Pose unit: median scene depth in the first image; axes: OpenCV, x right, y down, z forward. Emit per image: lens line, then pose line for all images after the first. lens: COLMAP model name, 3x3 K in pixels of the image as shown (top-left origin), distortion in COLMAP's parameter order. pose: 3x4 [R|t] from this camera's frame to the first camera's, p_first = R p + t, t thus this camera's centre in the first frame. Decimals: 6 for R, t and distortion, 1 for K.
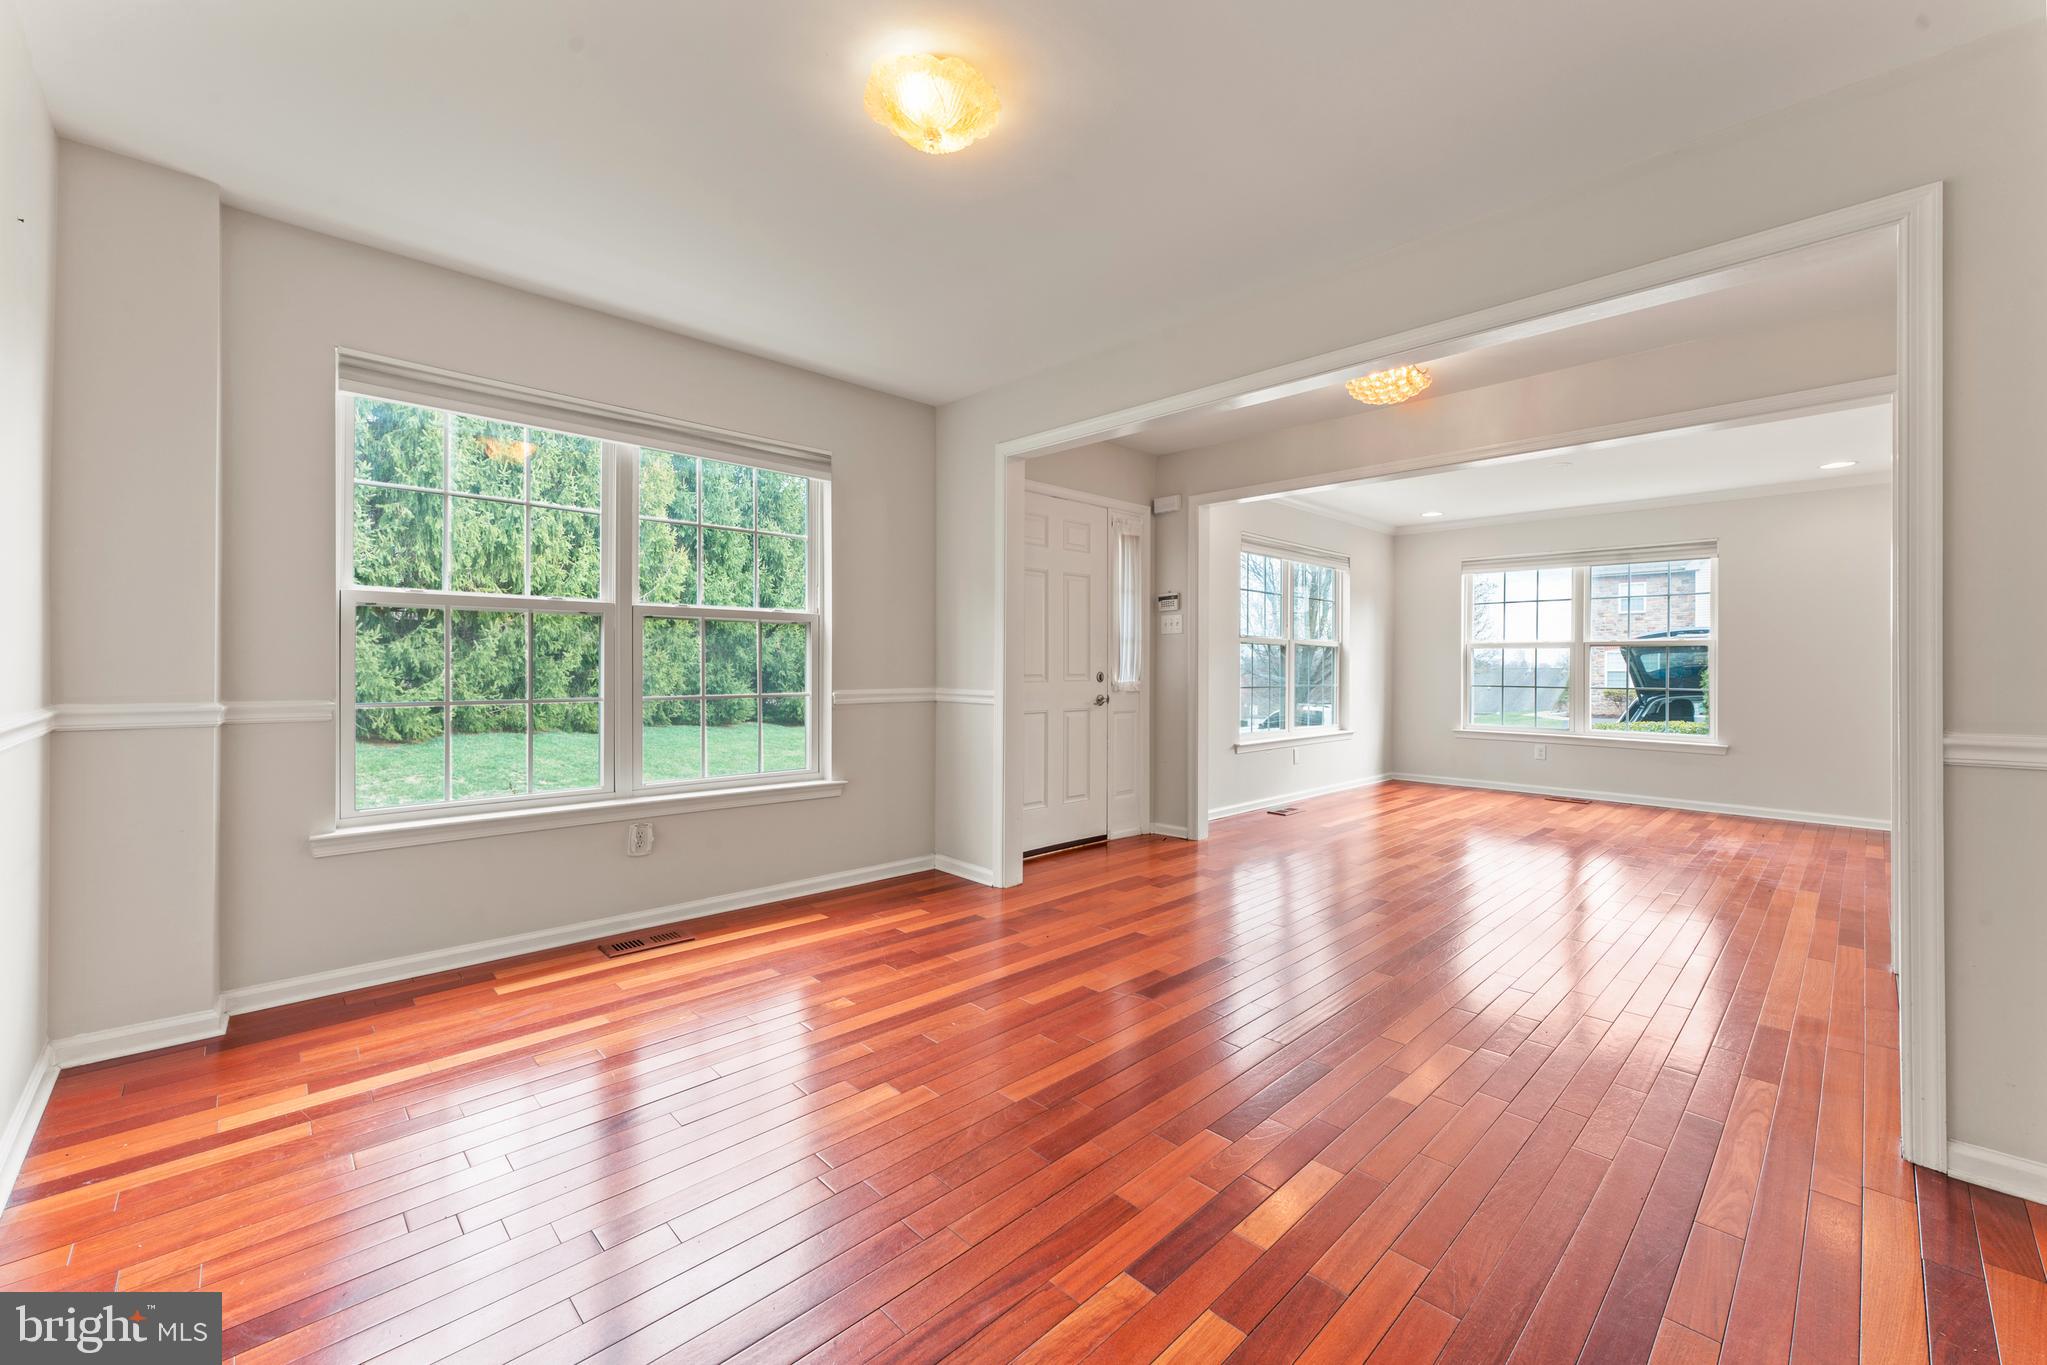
lens RADIAL K [[810.1, 0, 1023.5], [0, 810.1, 682.5], [0, 0, 1]] dist [-0.001306, -0.000086]
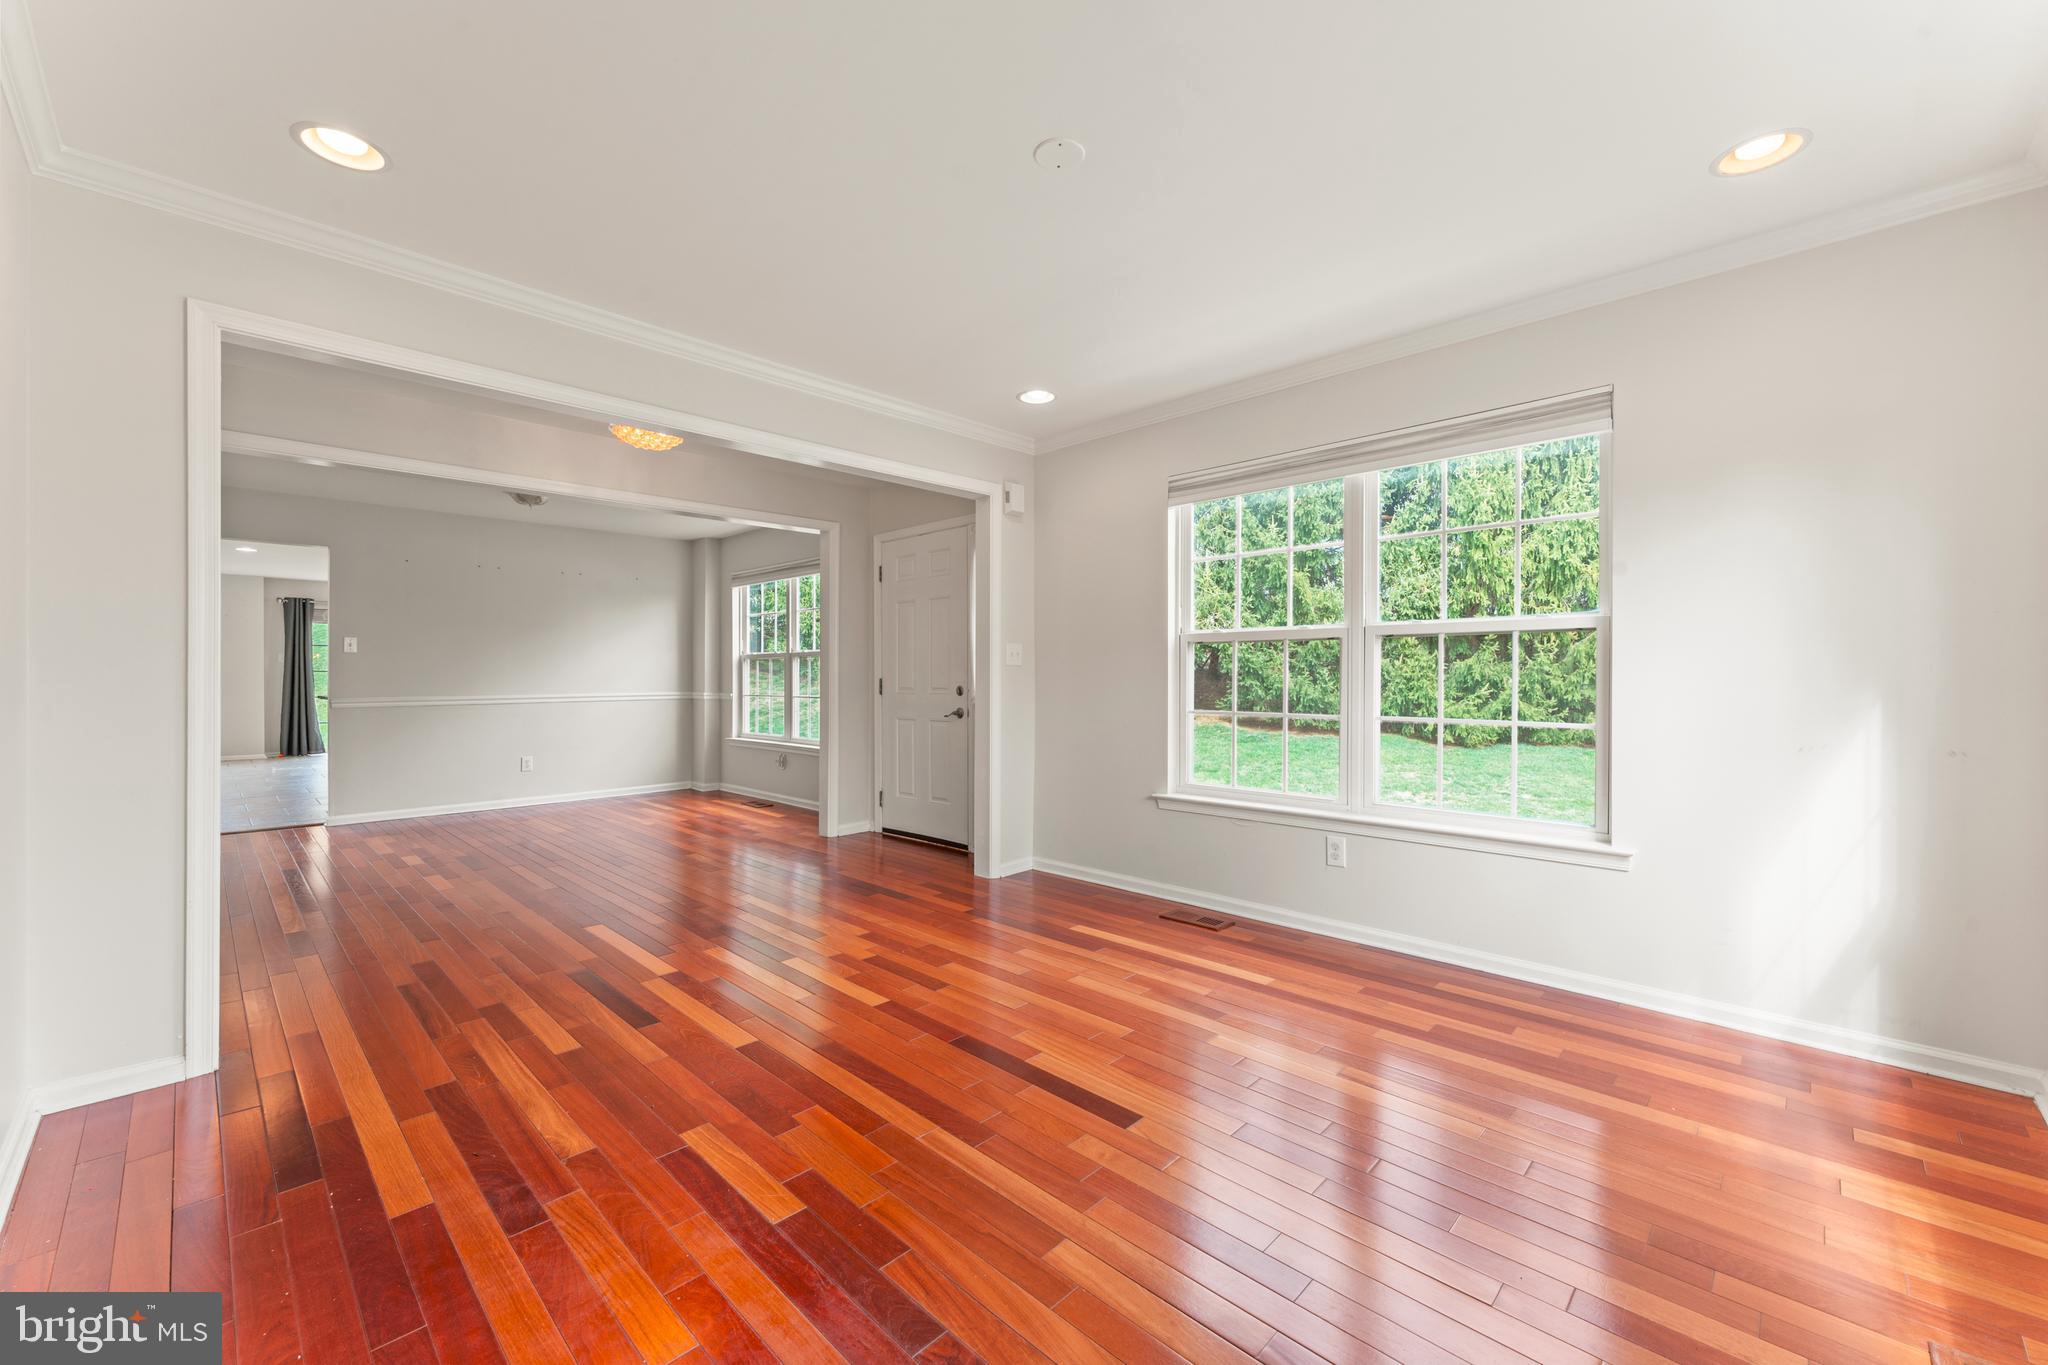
lens RADIAL K [[811.1, 0, 1024.0], [0, 811.1, 682.5], [0, 0, 1]] dist [0.000214, -0.000011]
pose [[0.030546, -0.001073, -0.999533, 1.331791], [-0.018782, 0.999822, -0.001648, -0.019620], [0.999357, 0.018824, 0.030521, 1.230051]]
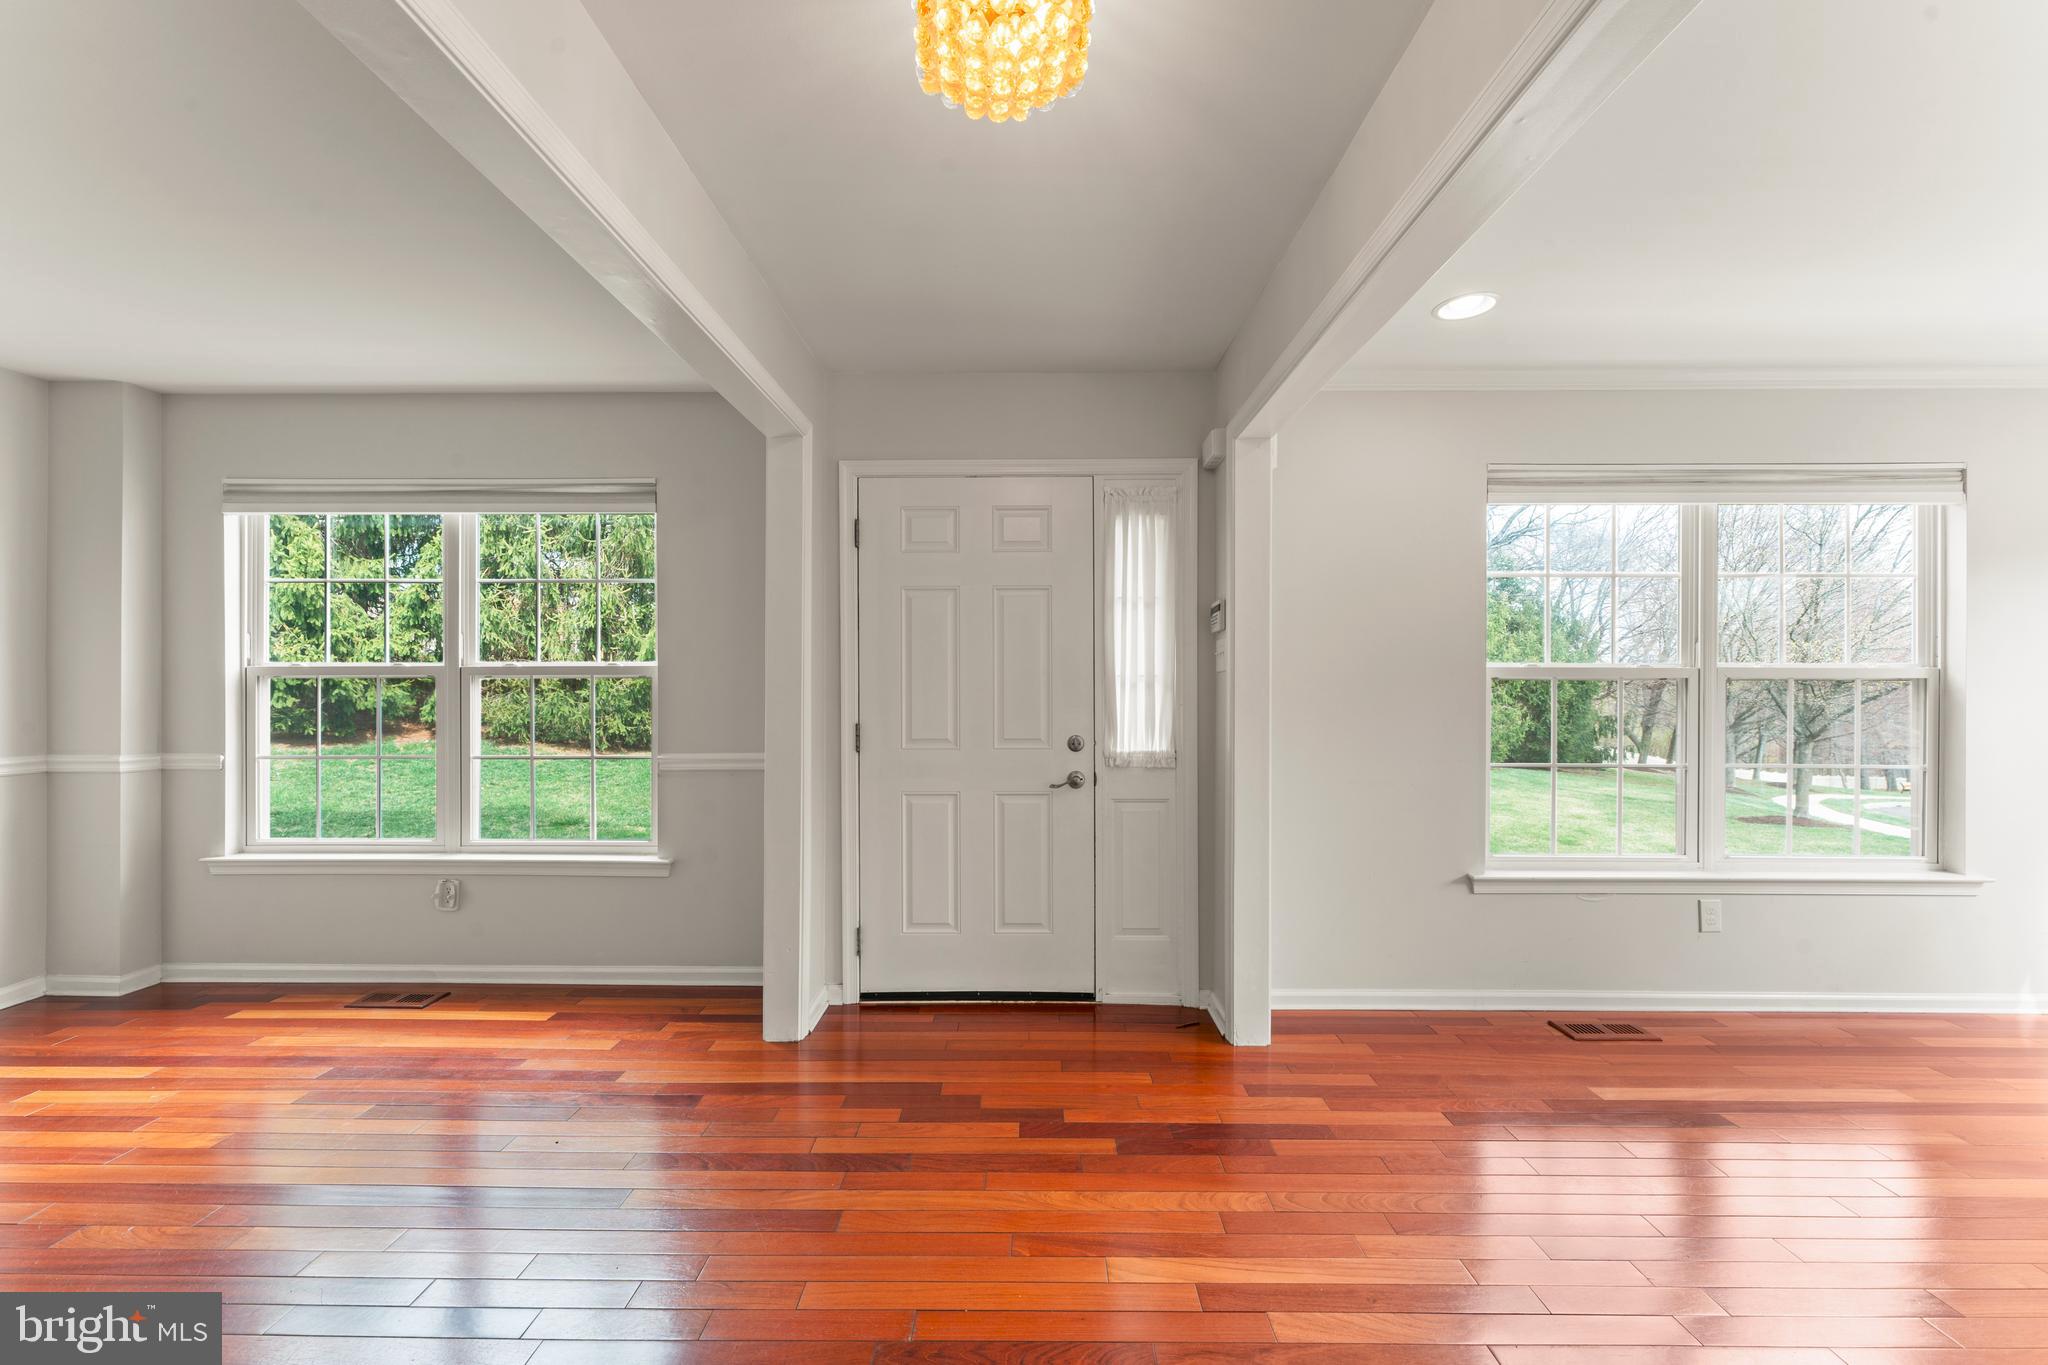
lens RADIAL K [[814.3, 0, 1022.0], [0, 814.3, 699.1], [0, 0, 1]] dist [0.000331, 0.000254]
pose [[0.713805, 0.001031, -0.700343, 0.601420], [-0.010341, 0.999905, -0.009068, -0.041476], [0.700268, 0.013715, 0.713749, 0.601994]]
